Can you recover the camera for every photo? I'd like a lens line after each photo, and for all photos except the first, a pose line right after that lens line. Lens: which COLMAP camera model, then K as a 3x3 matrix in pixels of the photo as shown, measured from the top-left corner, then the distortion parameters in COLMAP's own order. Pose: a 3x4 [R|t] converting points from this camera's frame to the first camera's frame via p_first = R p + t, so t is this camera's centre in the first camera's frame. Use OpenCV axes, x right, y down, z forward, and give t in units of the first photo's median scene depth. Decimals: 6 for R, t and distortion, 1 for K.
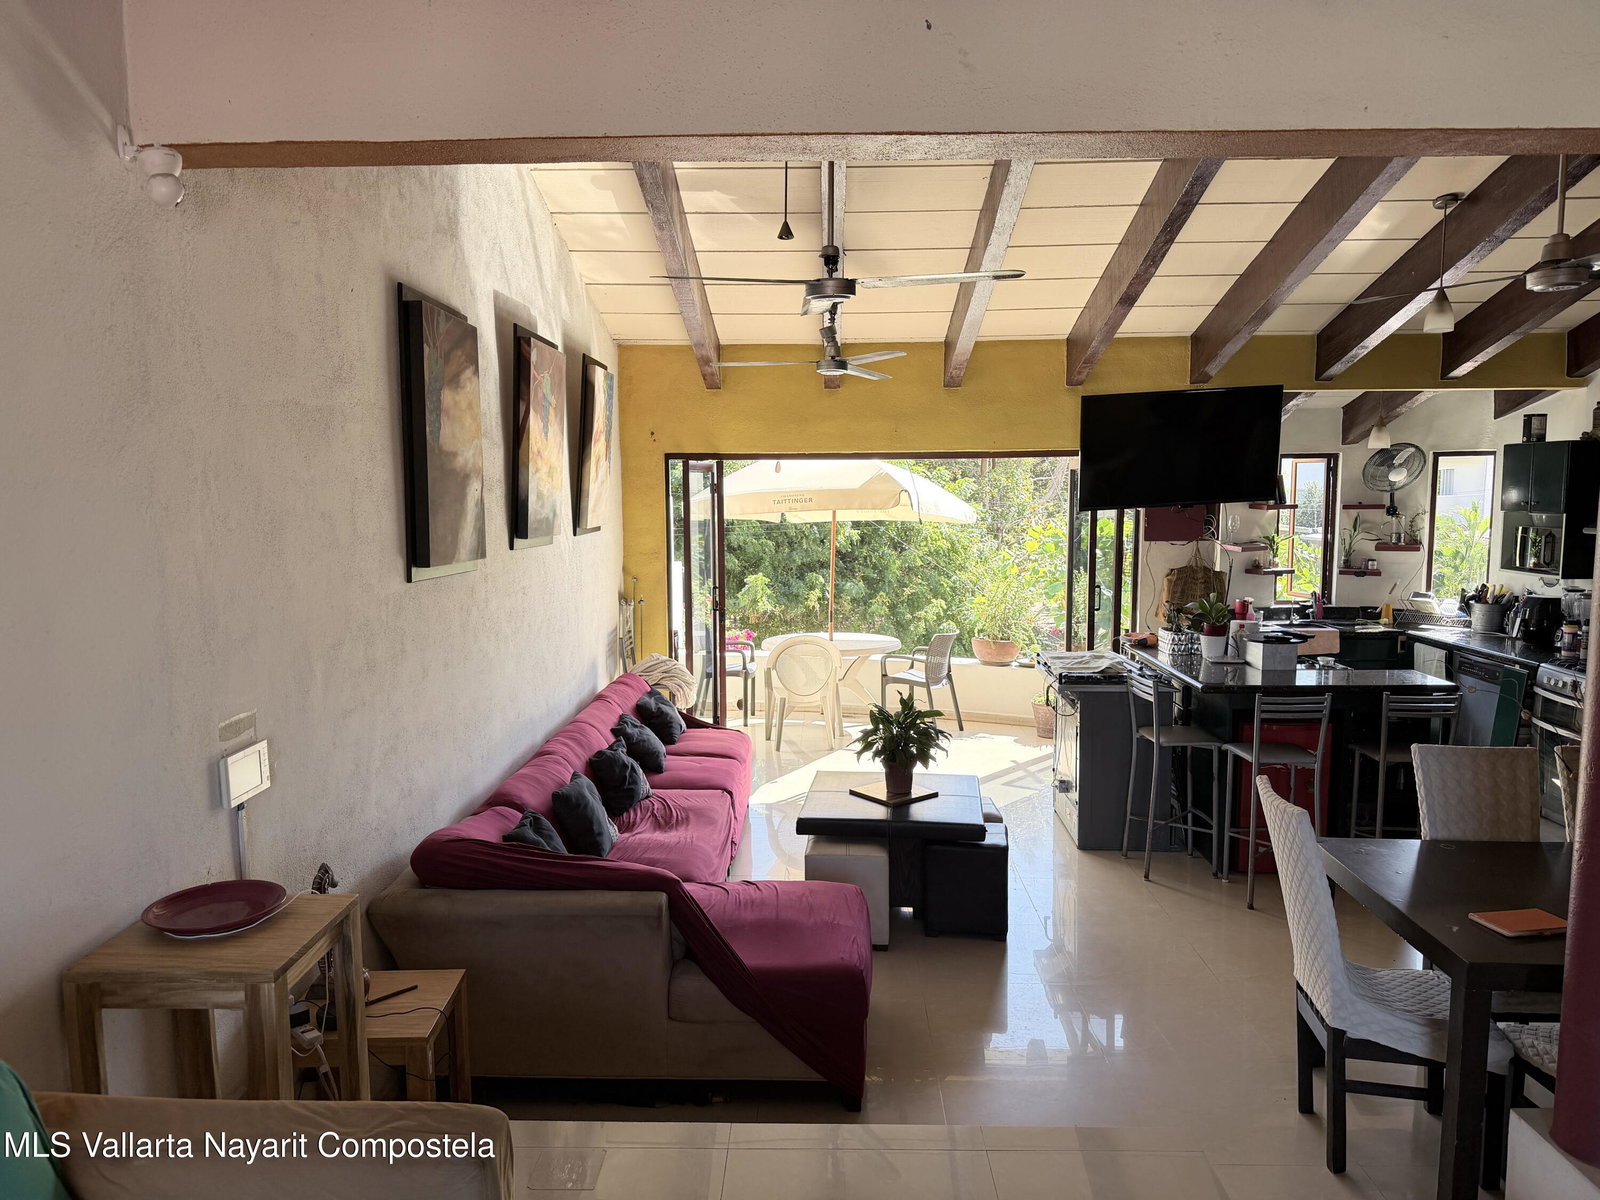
lens RADIAL K [[1131.6, 0, 791.2], [0, 1131.6, 601.3], [0, 0, 1]] dist [0.118919, -0.194390]
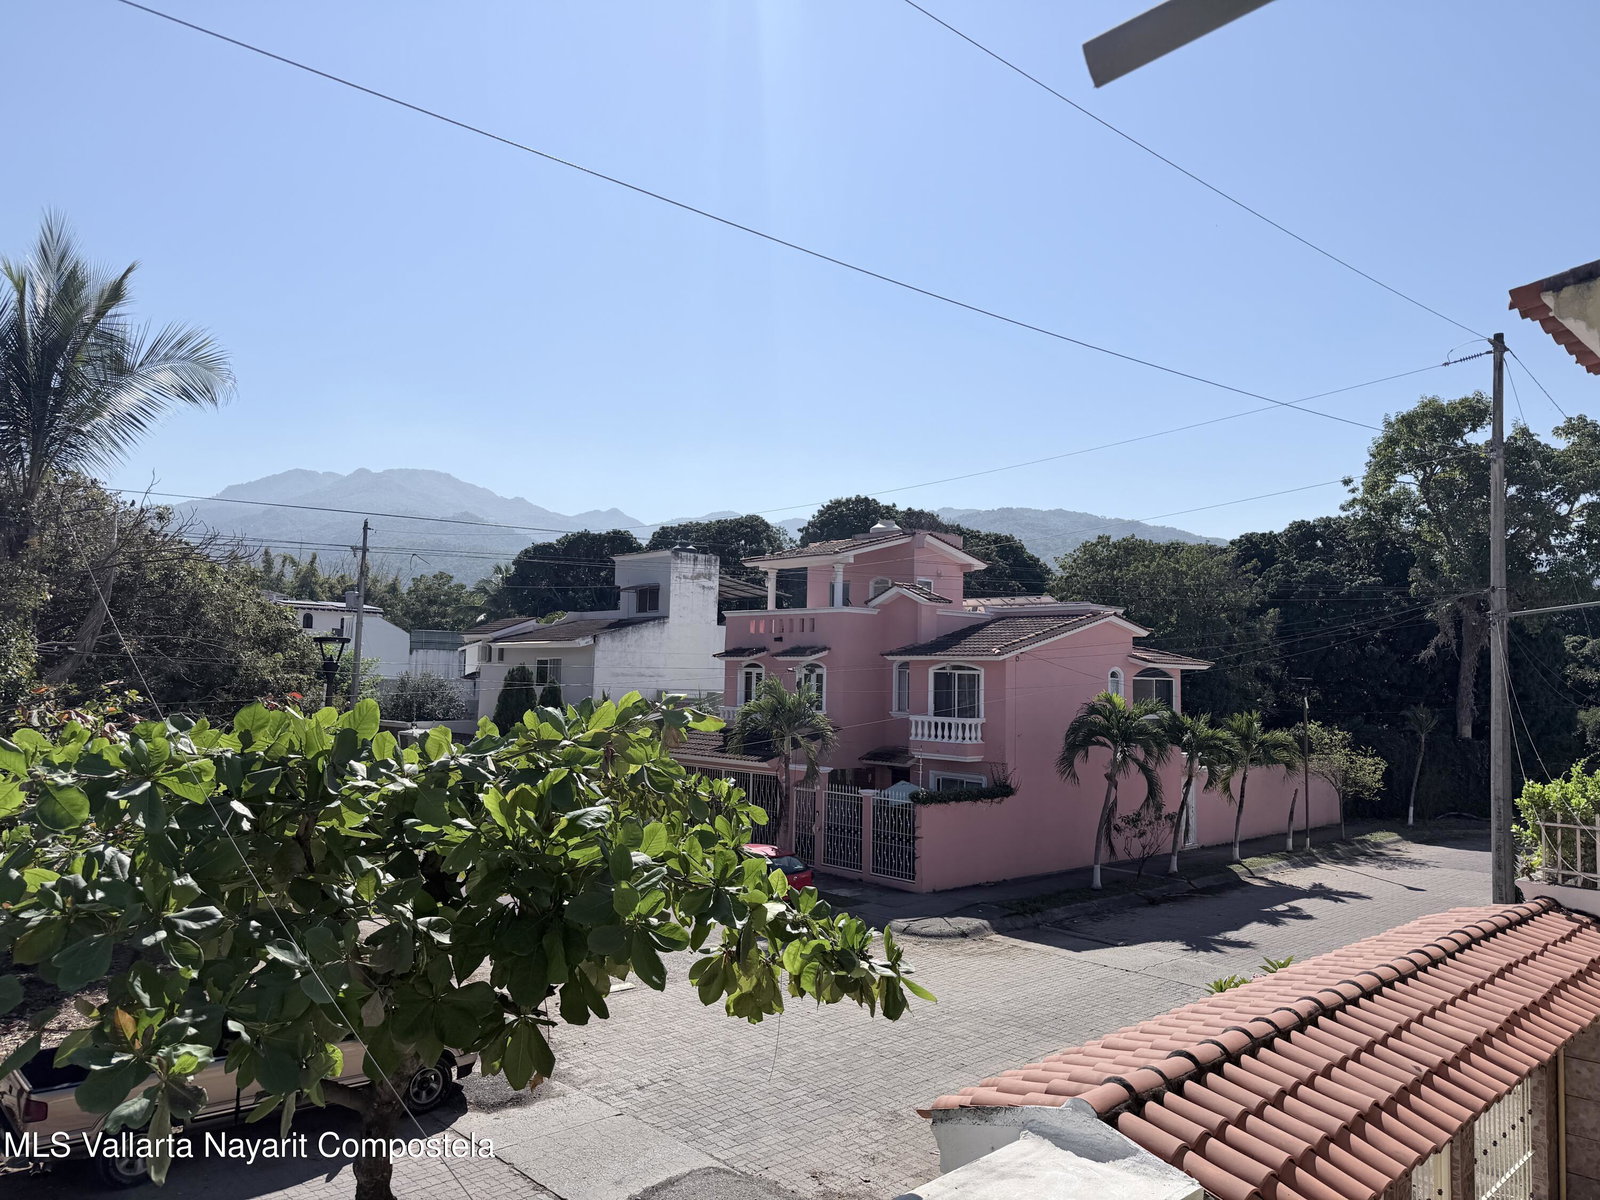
lens RADIAL K [[1126.7, 0, 807.6], [0, 1126.7, 597.2], [0, 0, 1]] dist [0.123883, -0.182029]
pose [[0.702033, 0.070391, 0.708657, 0.281169], [0.052062, 0.987367, -0.149651, -0.086352], [-0.710239, 0.141954, 0.689499, 1.250657]]
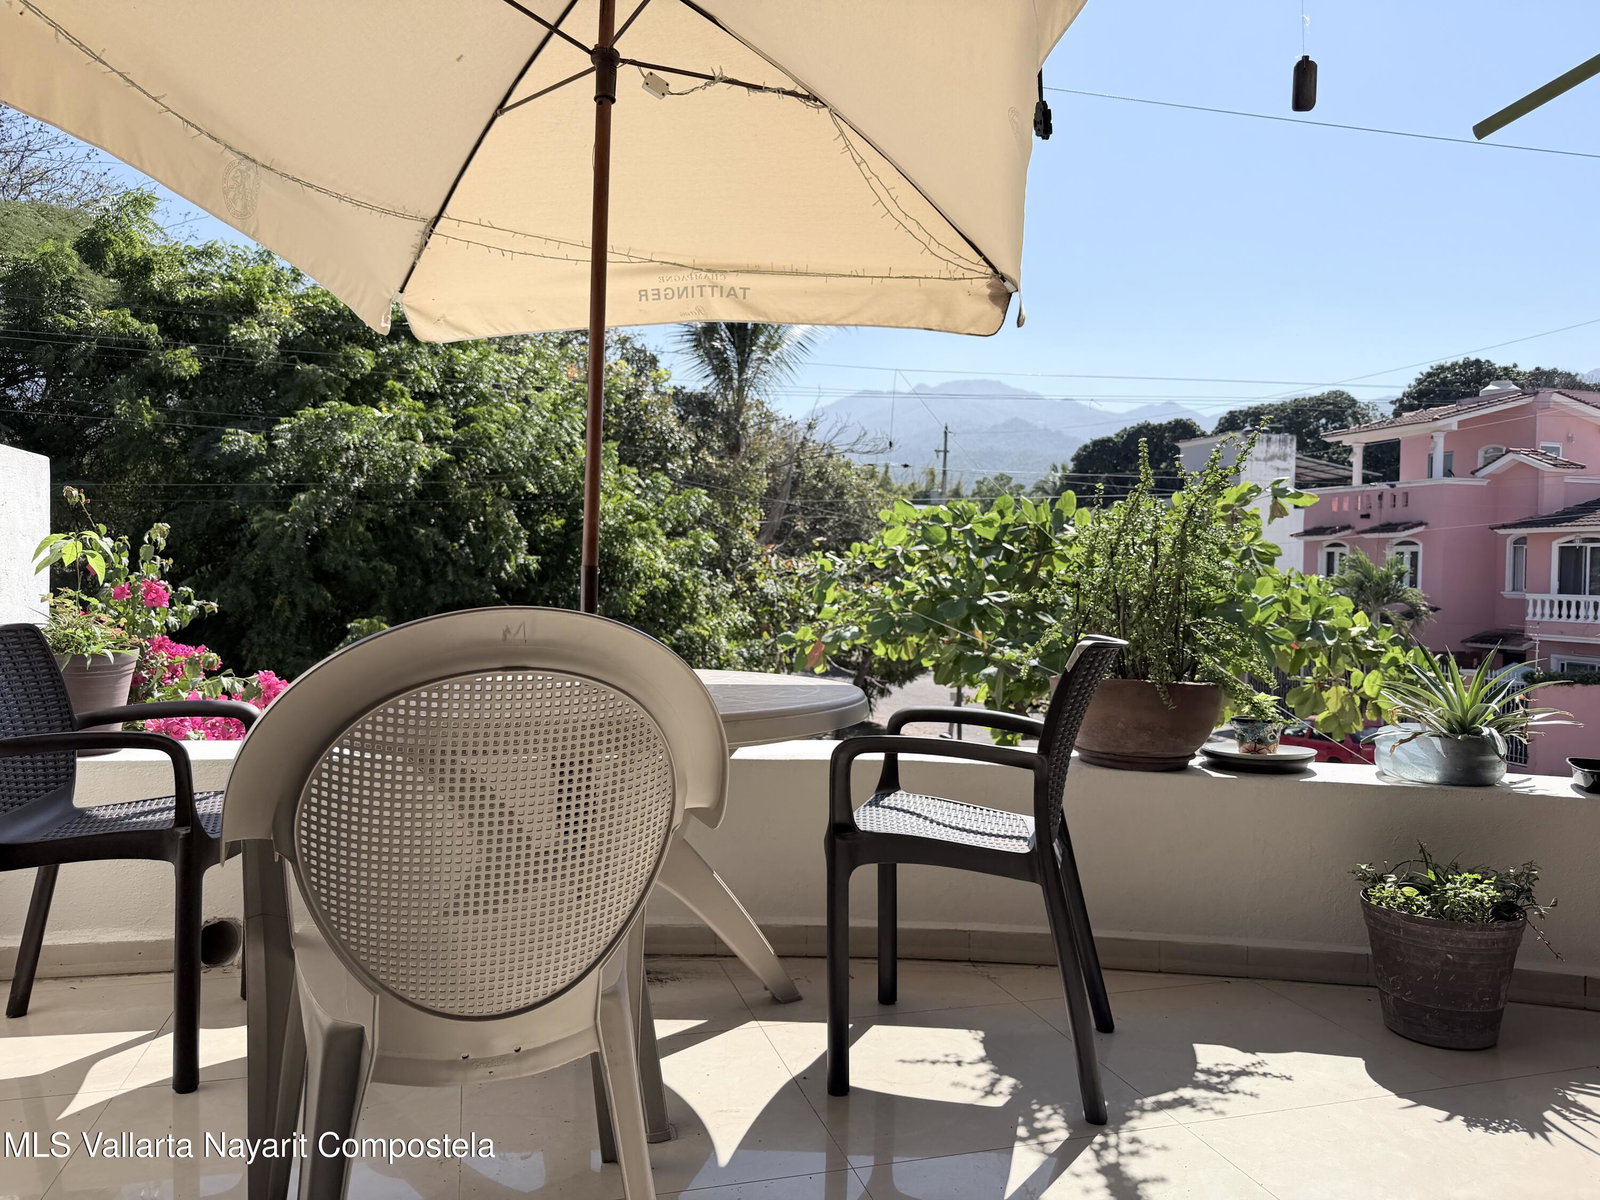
lens RADIAL K [[1142.3, 0, 806.4], [0, 1142.3, 593.1], [0, 0, 1]] dist [0.102433, -0.135619]
pose [[0.949864, 0.015485, 0.312280, 0.002548], [0.011641, 0.996329, -0.084811, 0.046498], [-0.312447, 0.084194, 0.946197, 0.964790]]
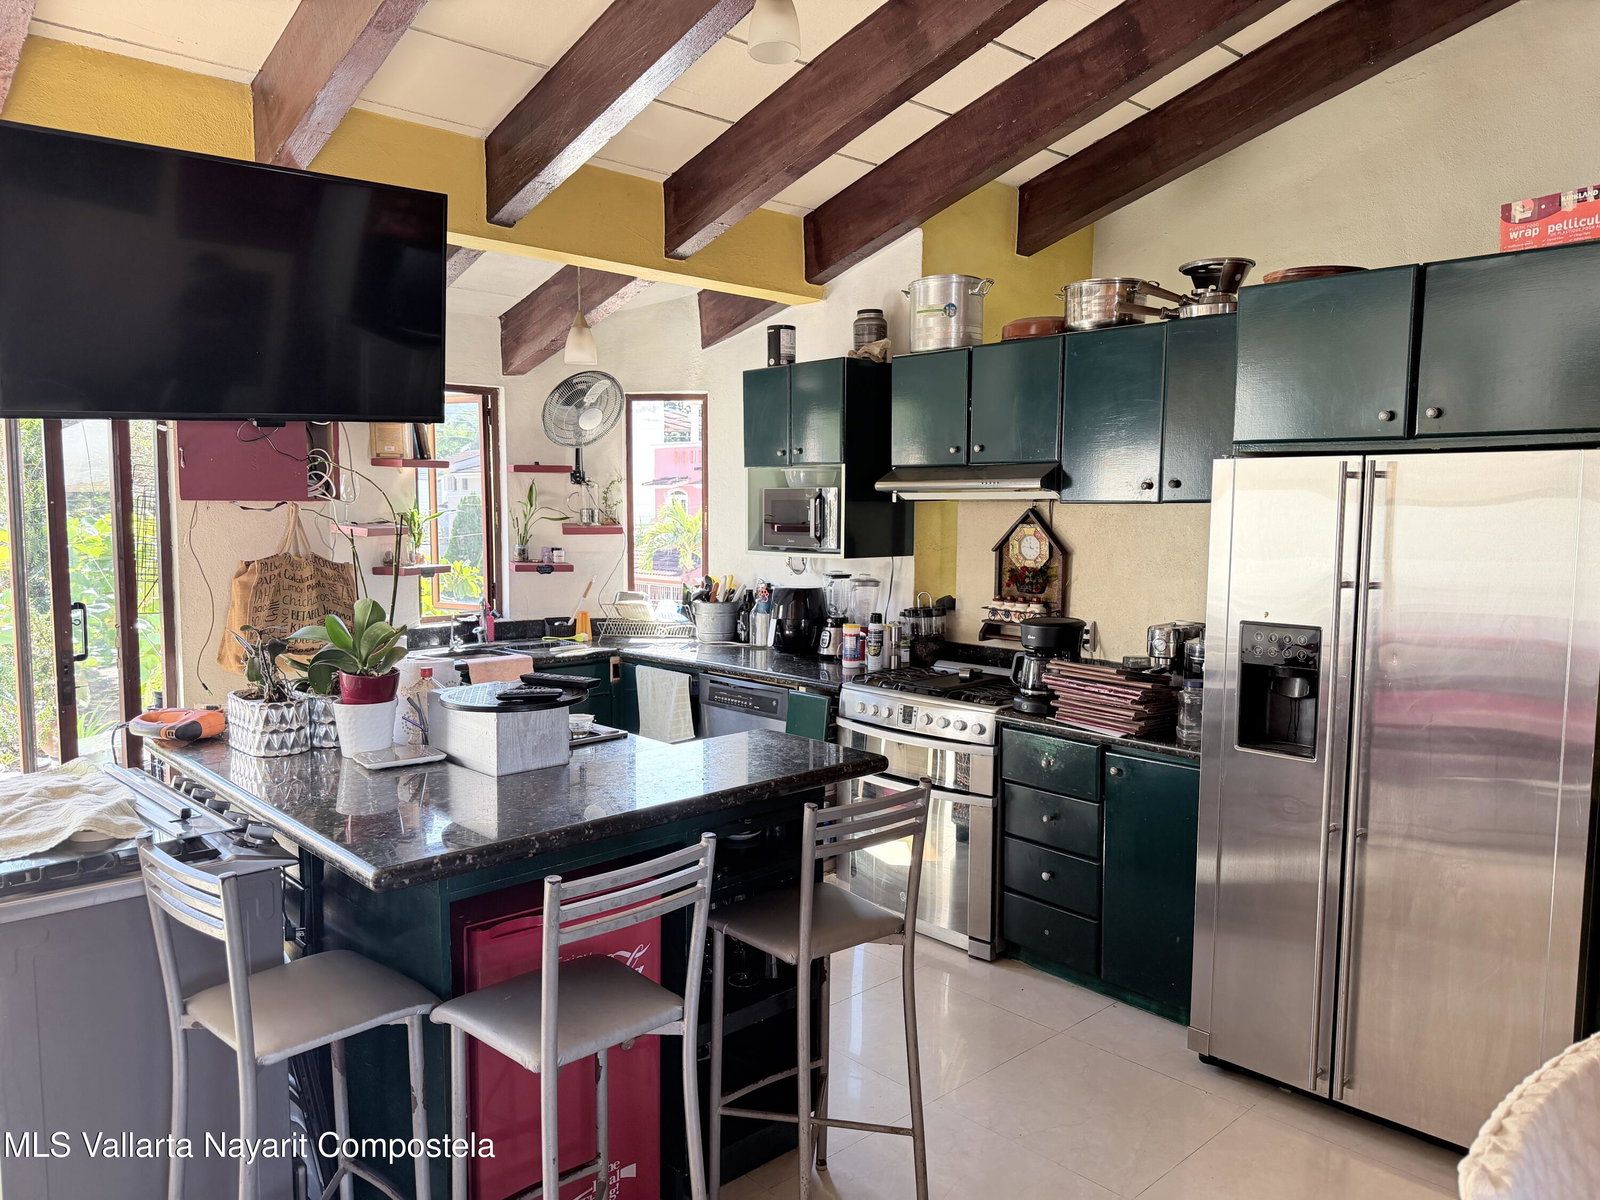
lens RADIAL K [[1131.6, 0, 791.2], [0, 1131.6, 601.3], [0, 0, 1]] dist [0.118919, -0.194390]
pose [[0.717016, -0.049423, 0.695302, 0.163876], [0.064655, 0.997899, 0.004258, 0.001347], [-0.694051, 0.041902, 0.718705, 0.508407]]
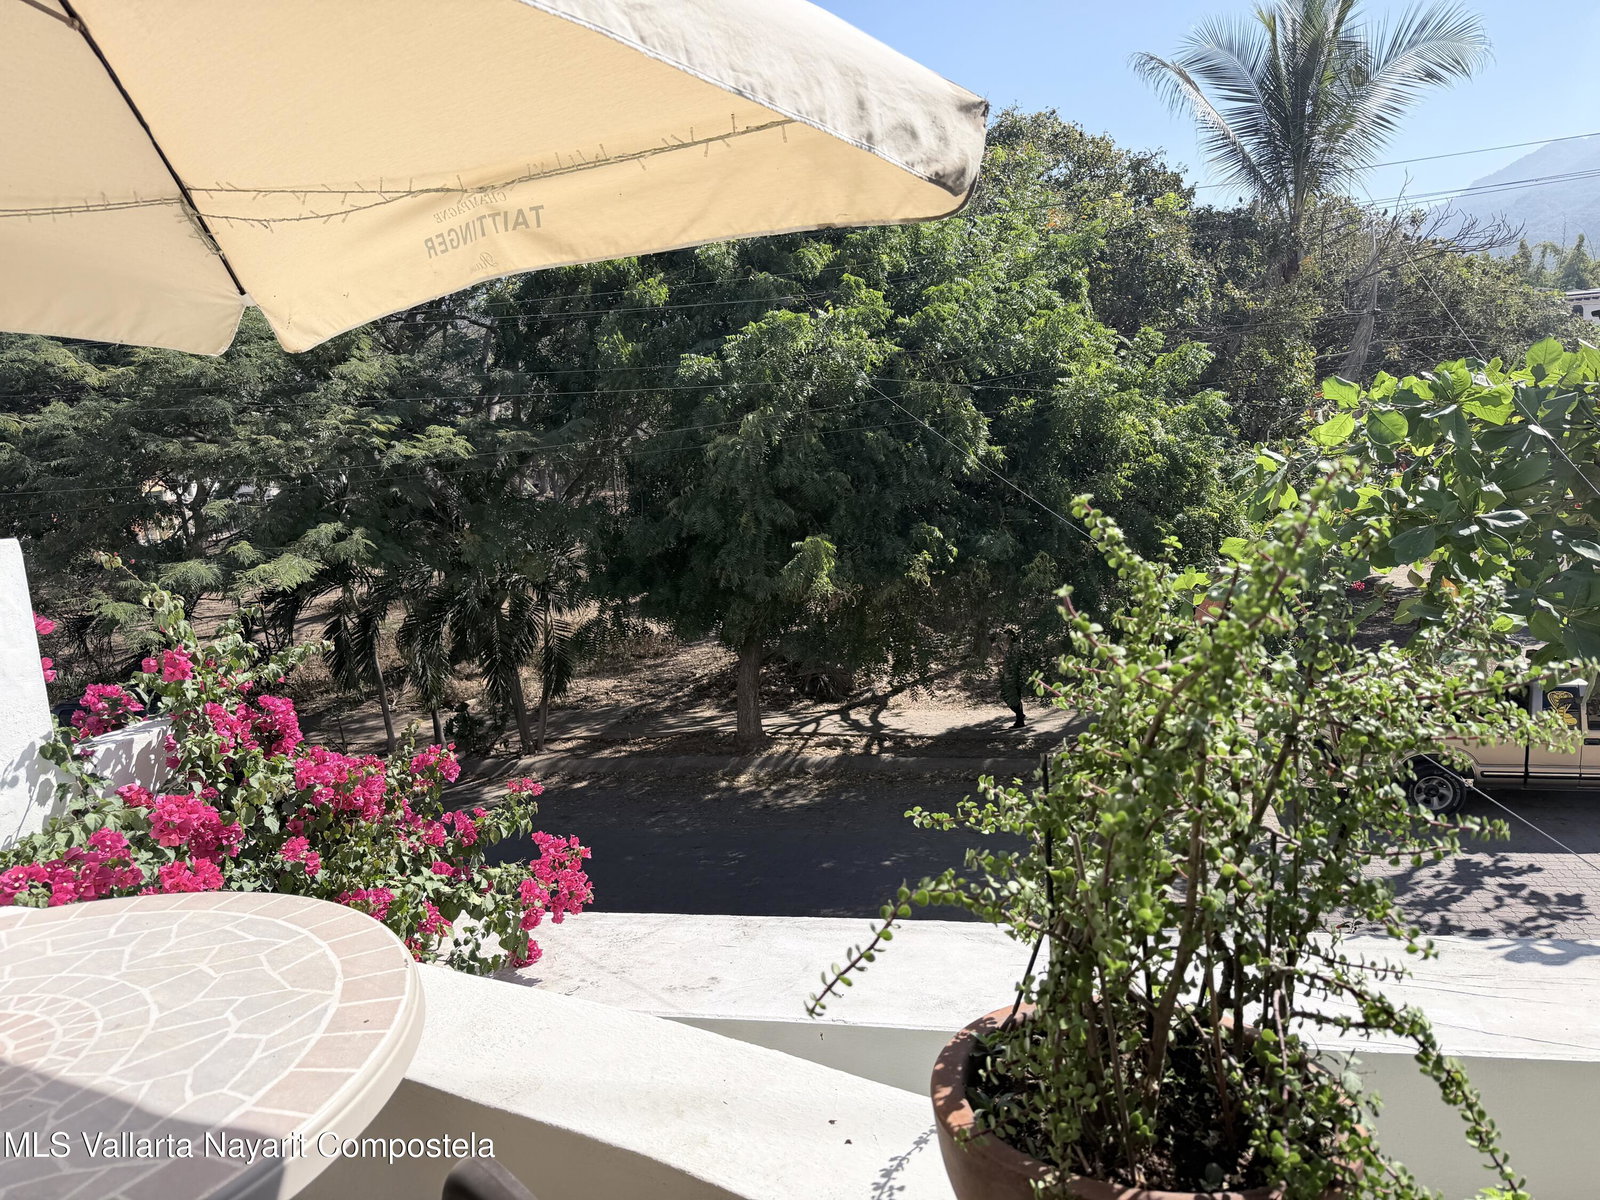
lens RADIAL K [[1139.1, 0, 772.8], [0, 1139.1, 616.5], [0, 0, 1]] dist [-0.000806, -0.007711]
pose [[0.971535, -0.039677, -0.233551, 0.229658], [0.053112, 0.997259, 0.051517, -0.032867], [0.230867, -0.062454, 0.970979, 1.155097]]
